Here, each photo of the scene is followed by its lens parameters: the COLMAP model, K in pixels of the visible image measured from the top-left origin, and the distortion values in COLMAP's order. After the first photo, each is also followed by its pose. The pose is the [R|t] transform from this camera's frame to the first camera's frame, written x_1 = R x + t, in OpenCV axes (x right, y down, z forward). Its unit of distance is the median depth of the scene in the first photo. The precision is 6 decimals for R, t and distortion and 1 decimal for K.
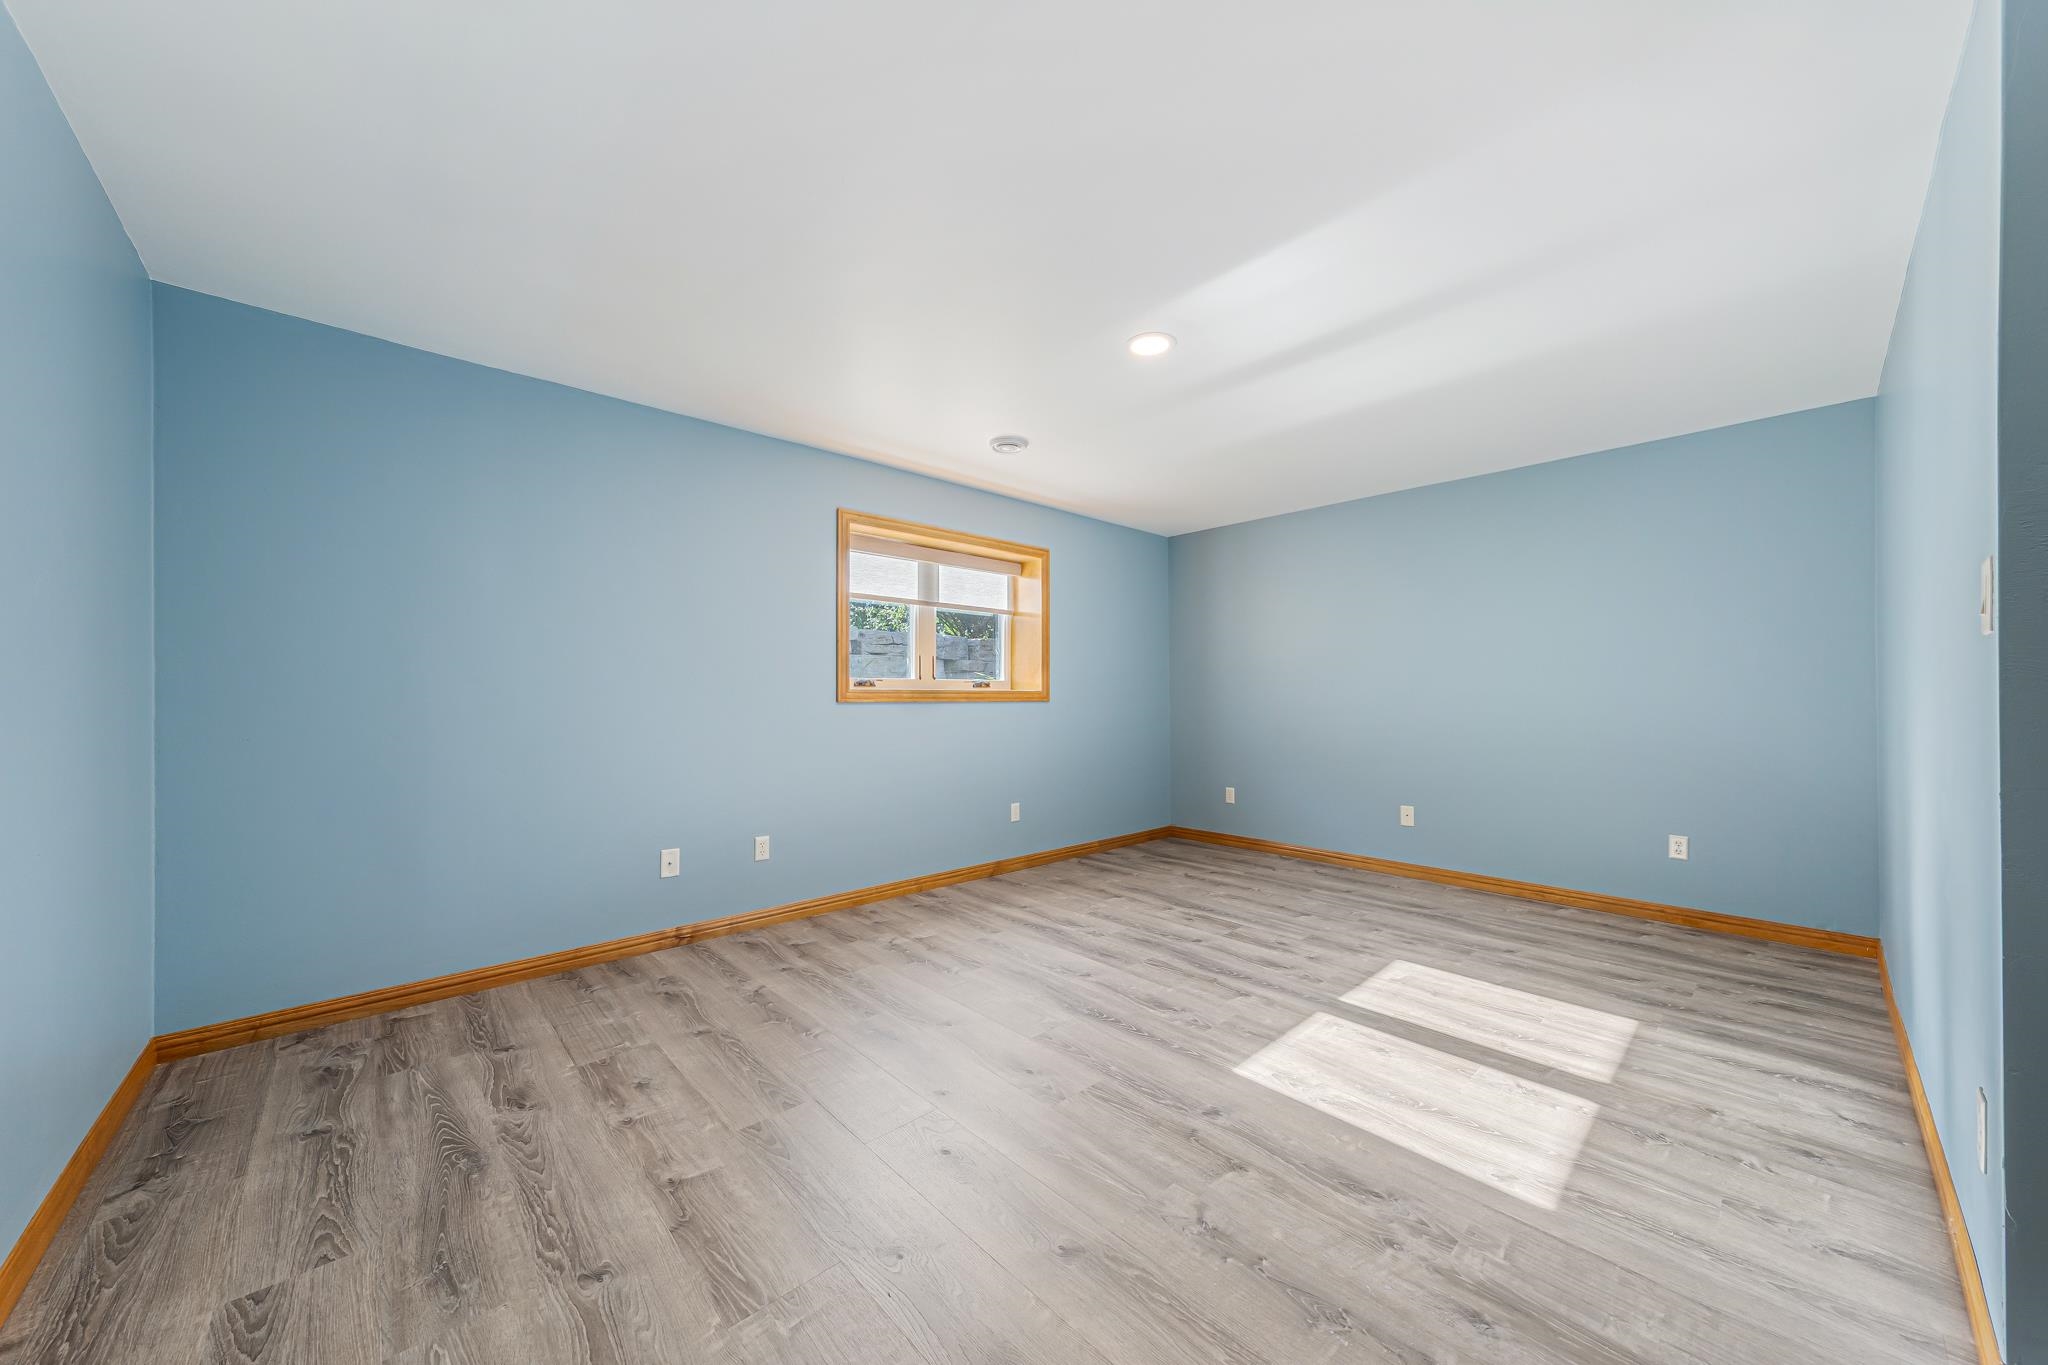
lens RADIAL K [[713.3, 0, 1027.8], [0, 713.3, 691.5], [0, 0, 1]] dist [0.001223, 0.000613]
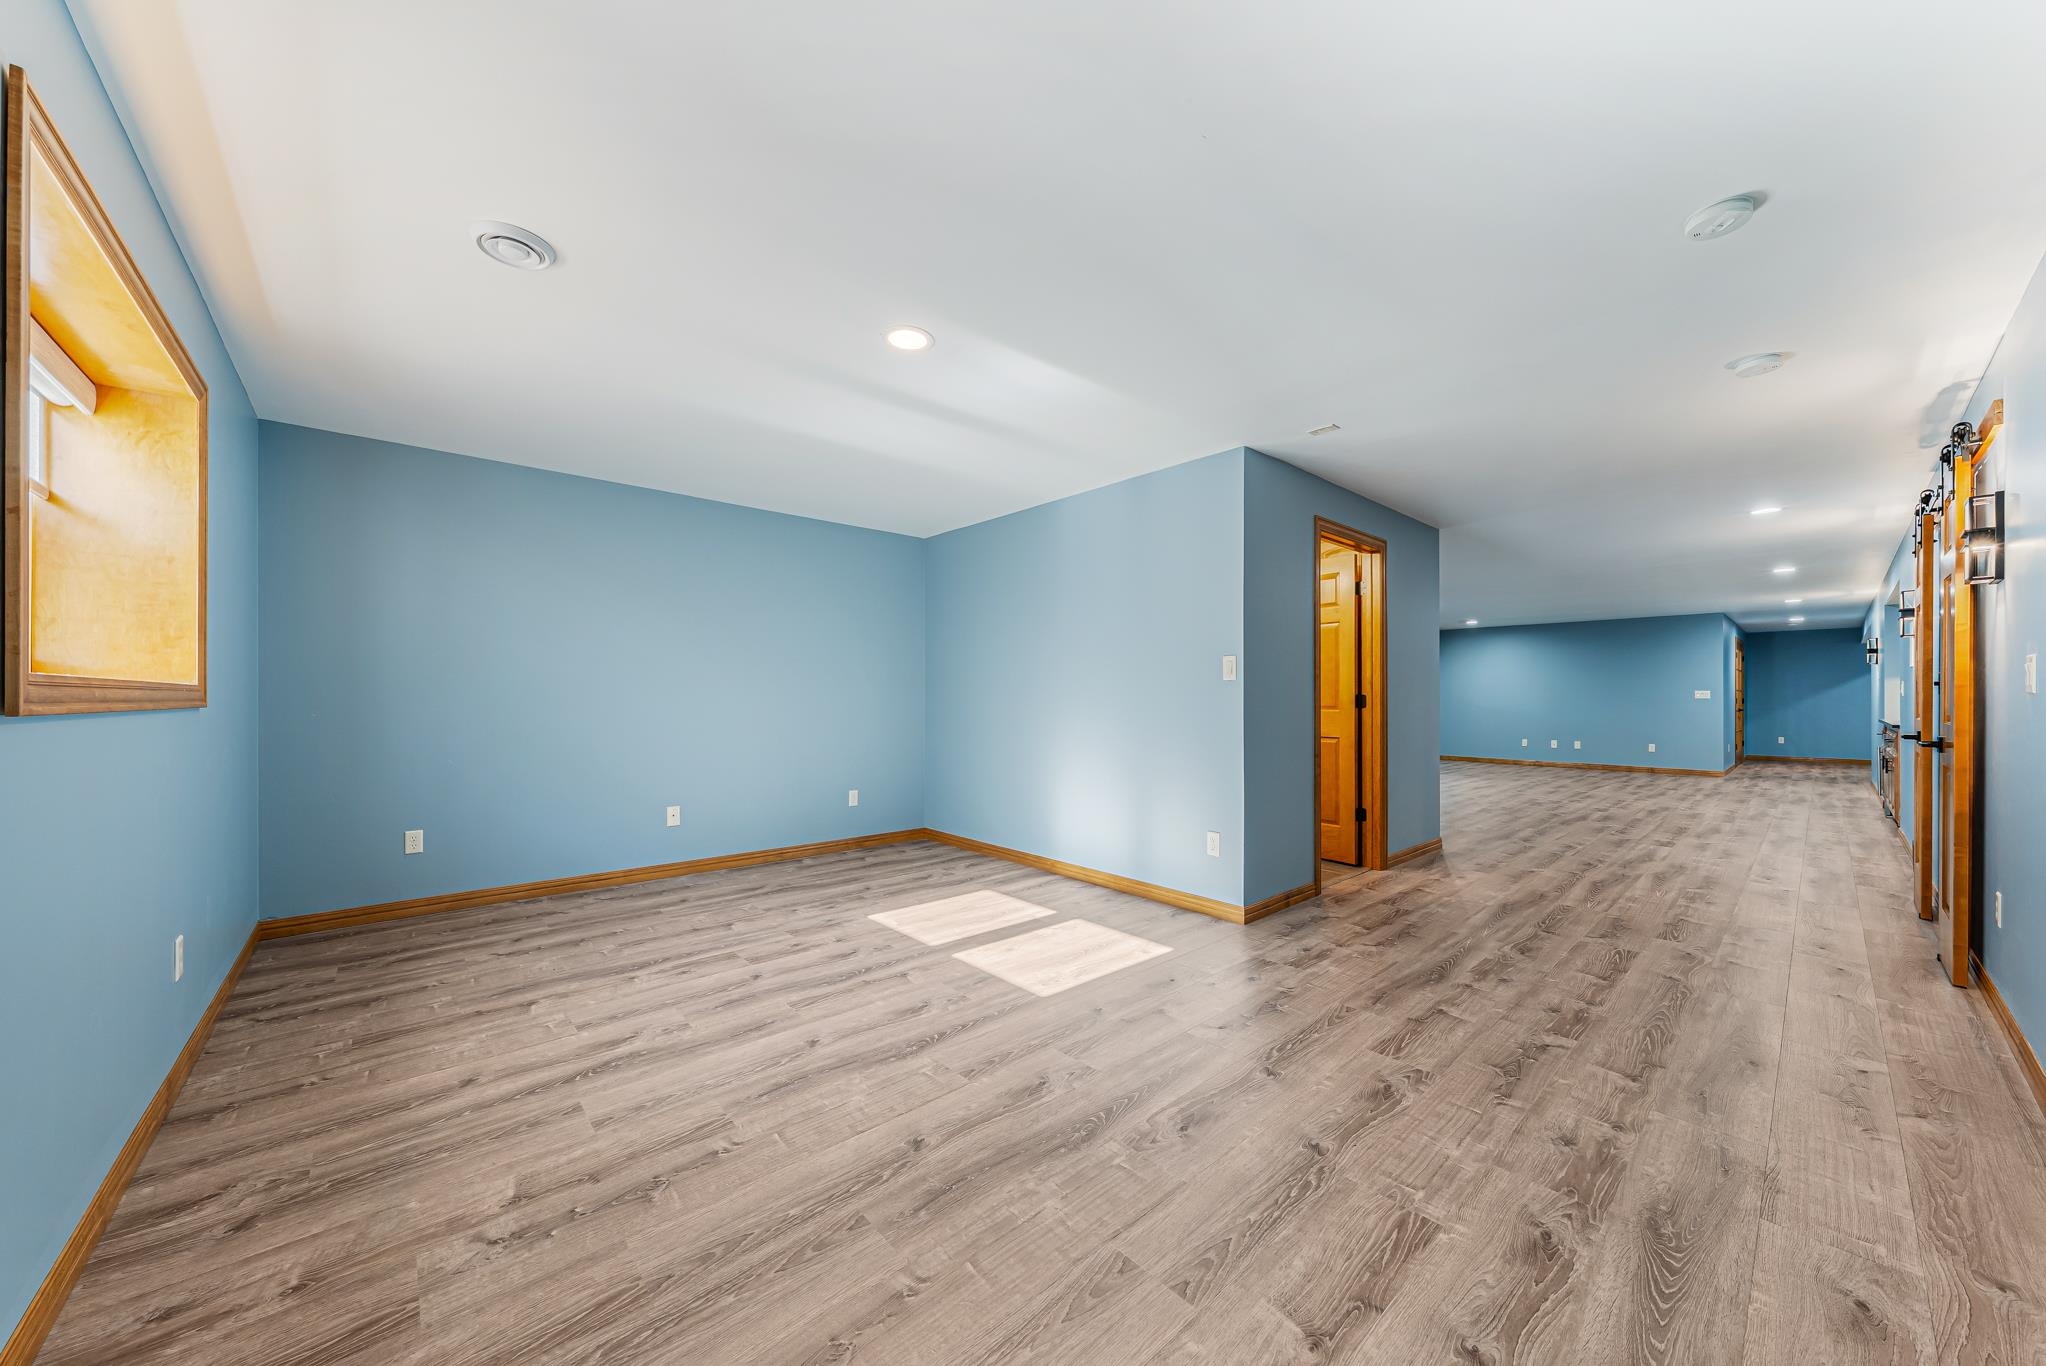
lens RADIAL K [[712.6, 0, 1026.8], [0, 712.6, 692.0], [0, 0, 1]] dist [0.001223, 0.000613]
pose [[0.023914, 0.007971, 0.999682, -0.649347], [-0.009831, 0.999922, -0.007737, 0.001850], [-0.999666, -0.009643, 0.023991, 0.662753]]
